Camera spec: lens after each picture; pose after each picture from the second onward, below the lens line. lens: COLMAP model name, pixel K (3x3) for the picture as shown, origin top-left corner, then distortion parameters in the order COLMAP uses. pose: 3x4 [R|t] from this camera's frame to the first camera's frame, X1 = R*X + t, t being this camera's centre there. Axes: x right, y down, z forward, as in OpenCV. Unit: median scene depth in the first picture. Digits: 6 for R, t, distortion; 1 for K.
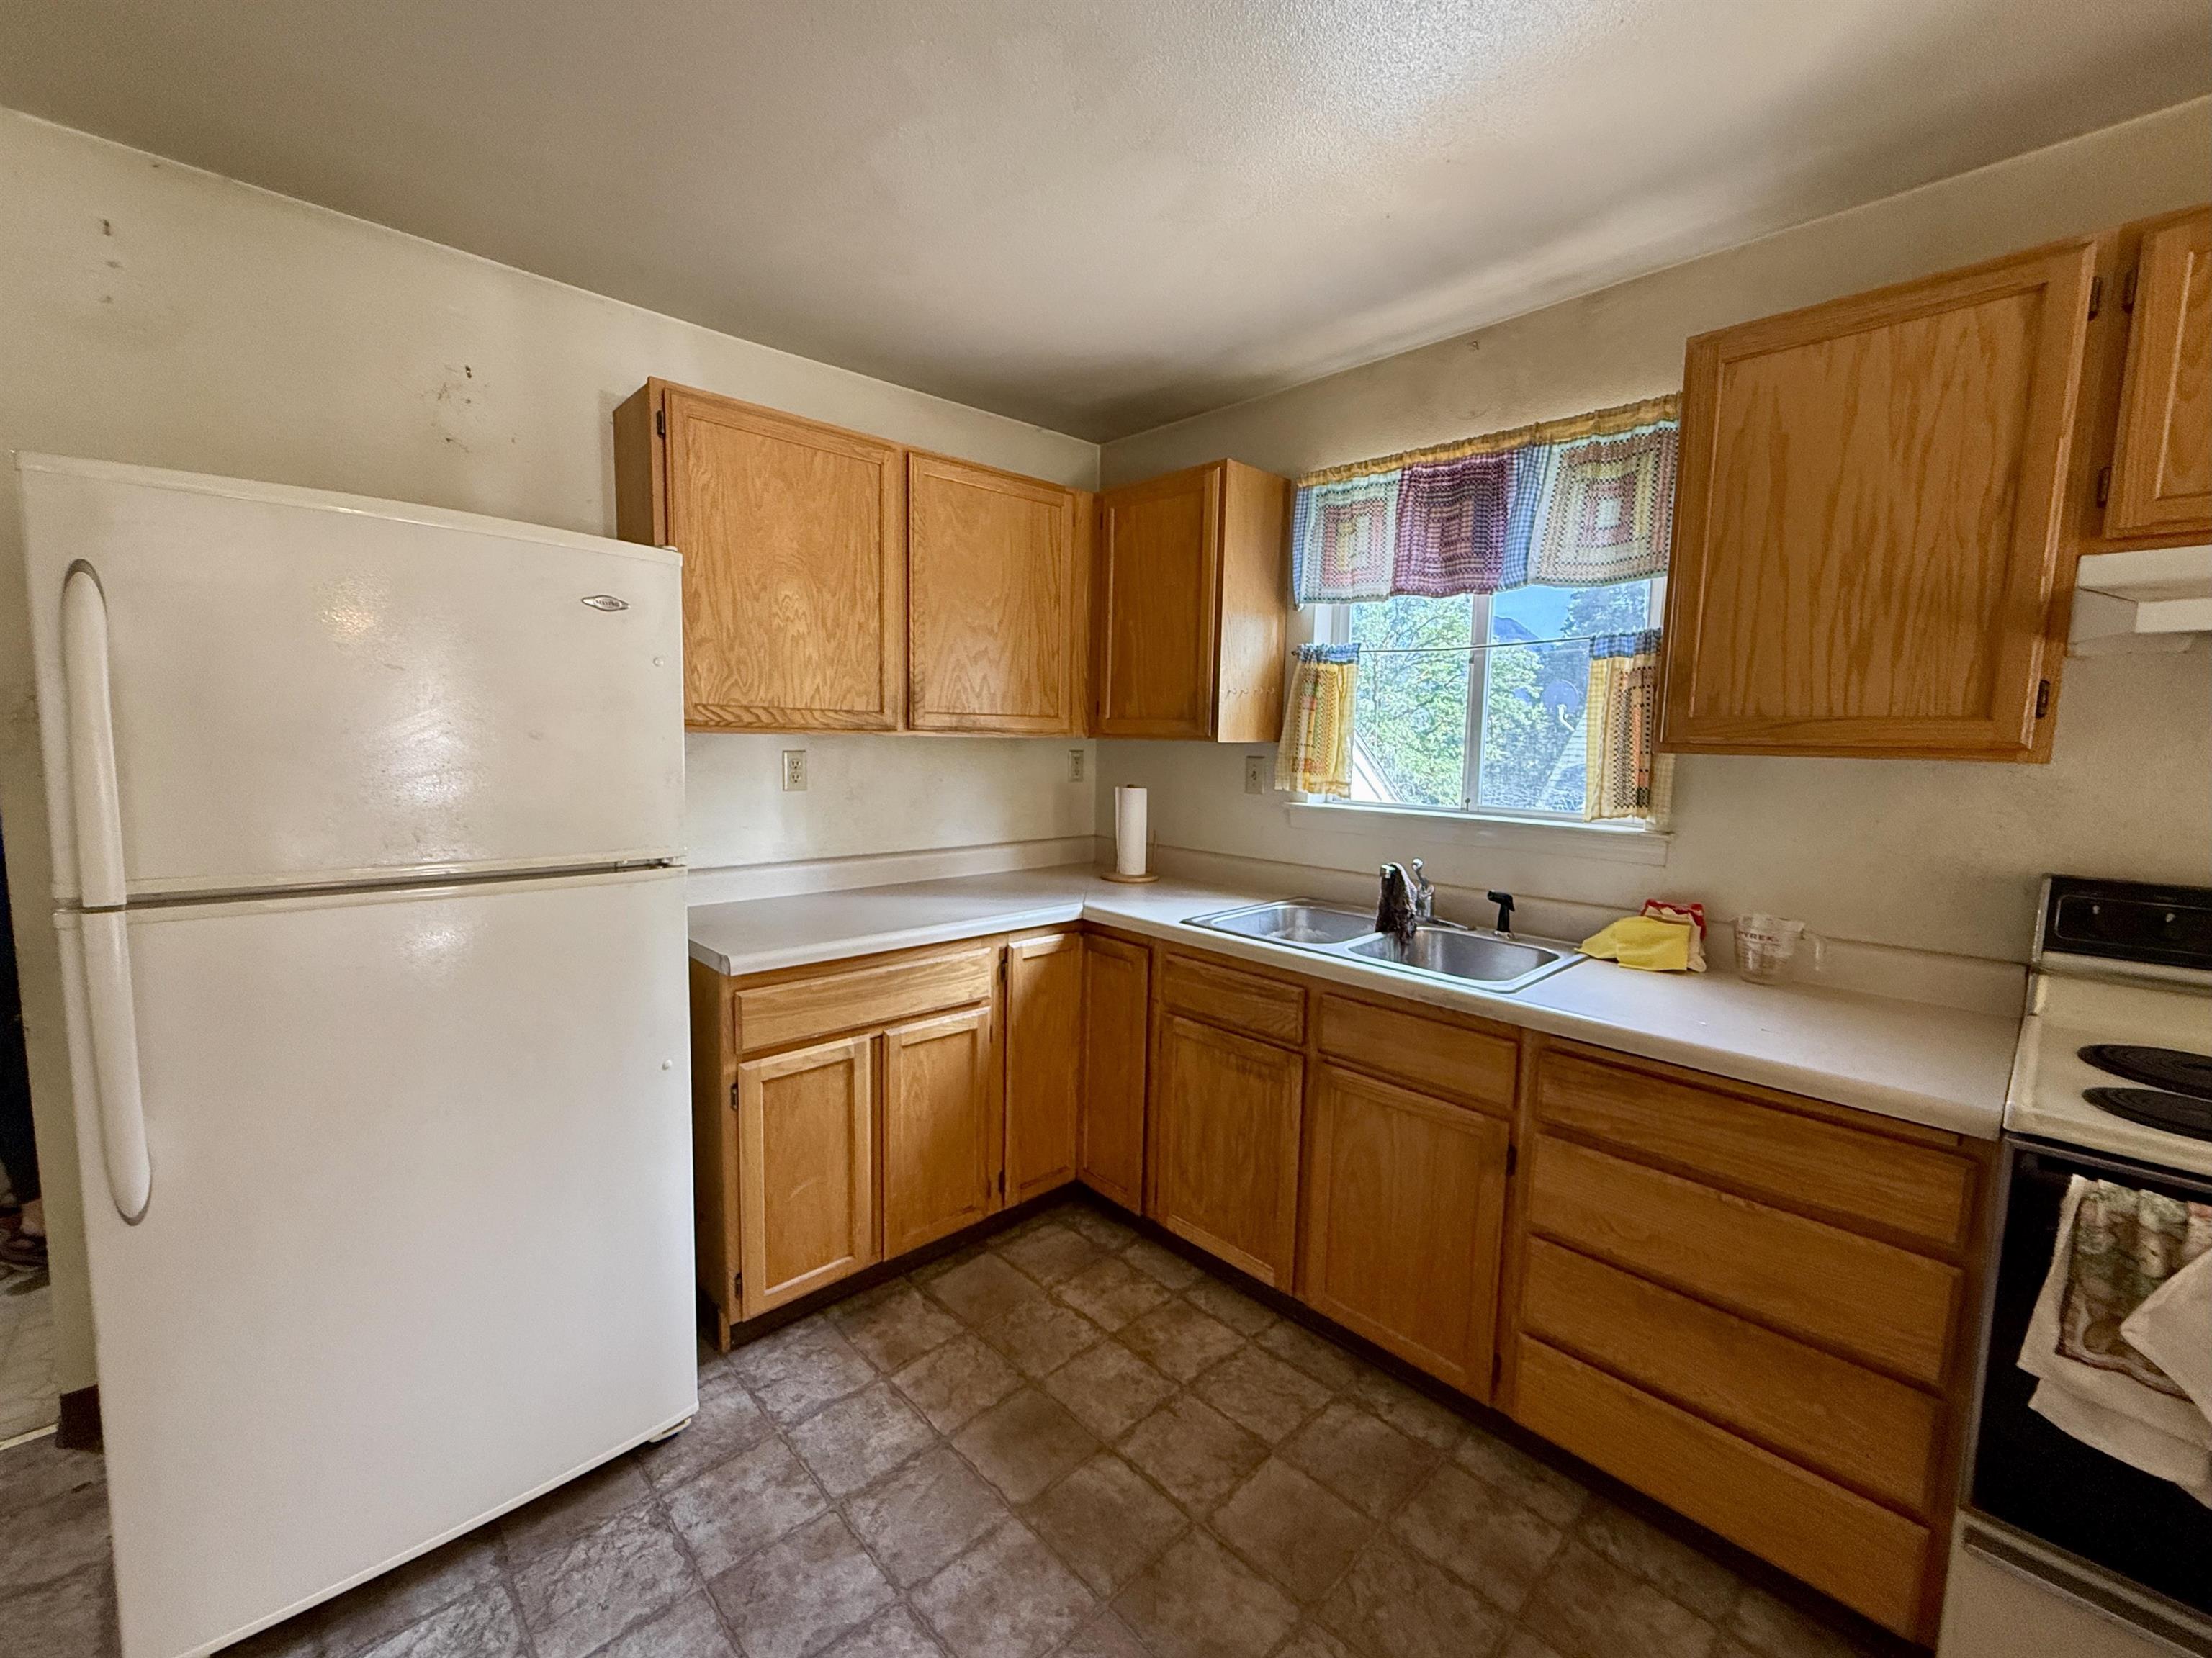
lens RADIAL K [[890.9, 0, 1103.8], [0, 890.9, 832.4], [0, 0, 1]] dist [0.000737, -0.000994]
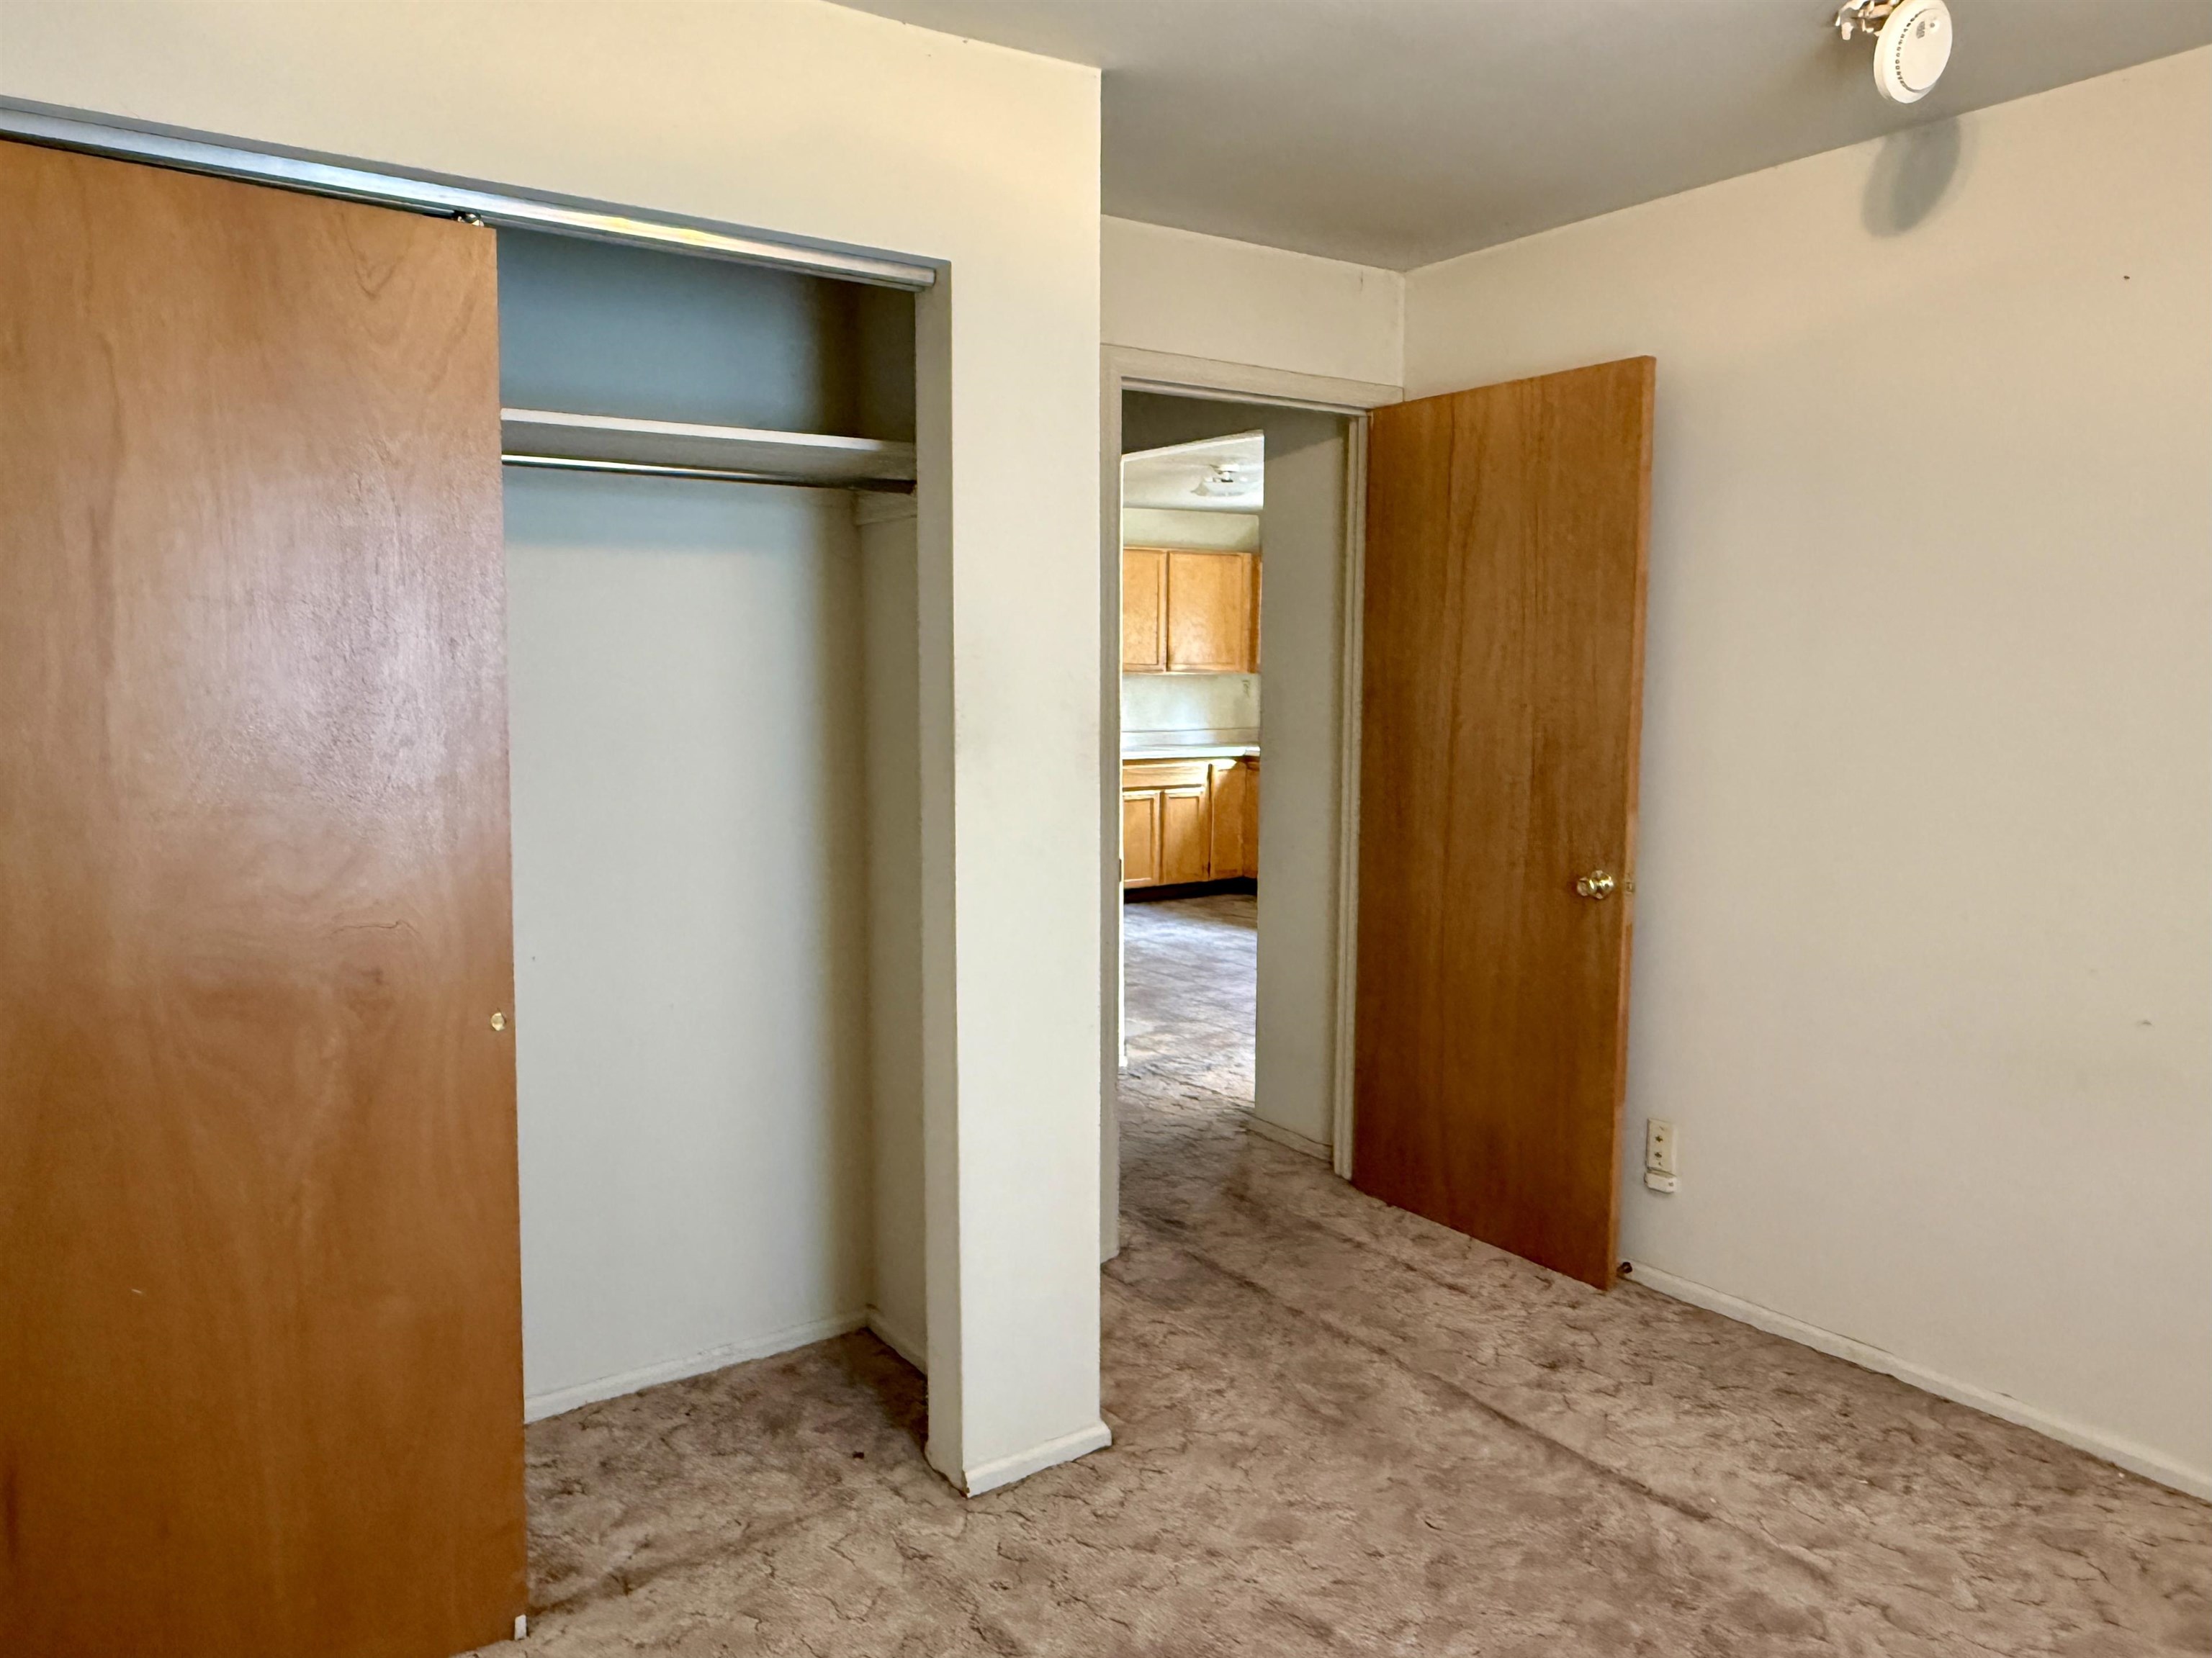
lens RADIAL K [[1492.8, 0, 1102.4], [0, 1492.8, 826.6], [0, 0, 1]] dist [0.001247, 0.000434]
pose [[0.988577, 0.001647, -0.150705, 0.189802], [-0.001204, 0.999995, 0.003035, 0.268887], [0.150709, -0.002819, 0.988574, -2.788583]]
